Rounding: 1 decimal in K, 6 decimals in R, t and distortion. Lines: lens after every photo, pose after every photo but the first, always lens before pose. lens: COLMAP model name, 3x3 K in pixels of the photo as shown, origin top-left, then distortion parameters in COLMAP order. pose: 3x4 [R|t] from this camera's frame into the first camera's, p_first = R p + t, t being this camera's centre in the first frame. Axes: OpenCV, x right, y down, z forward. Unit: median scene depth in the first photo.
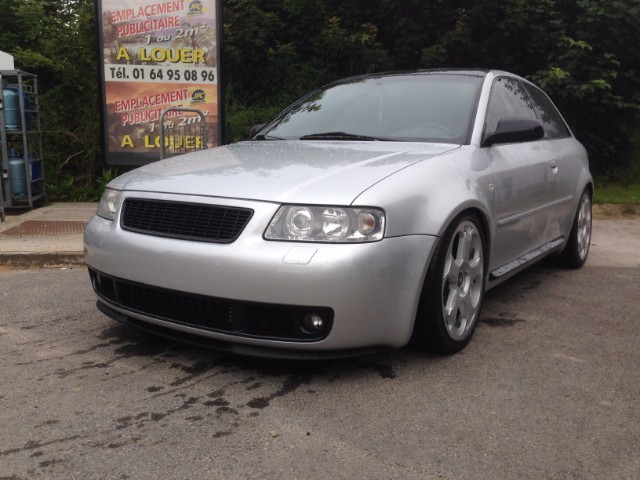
lens RADIAL K [[579.4, 0, 320.0], [0, 579.4, 240.0], [0, 0, 1]] dist [0.119690, -0.242779]
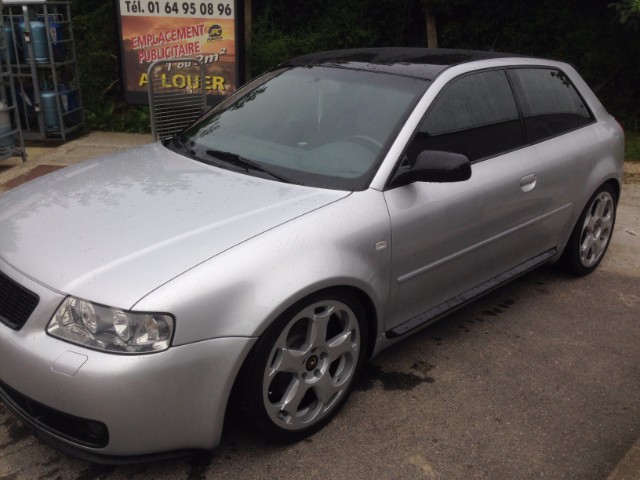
lens RADIAL K [[579.4, 0, 320.0], [0, 579.4, 240.0], [0, 0, 1]] dist [0.119690, -0.242779]
pose [[0.980063, 0.082734, -0.180641, 0.153116], [-0.047367, 0.980257, 0.191971, -0.109770], [0.192957, -0.179588, 0.964633, 0.072764]]
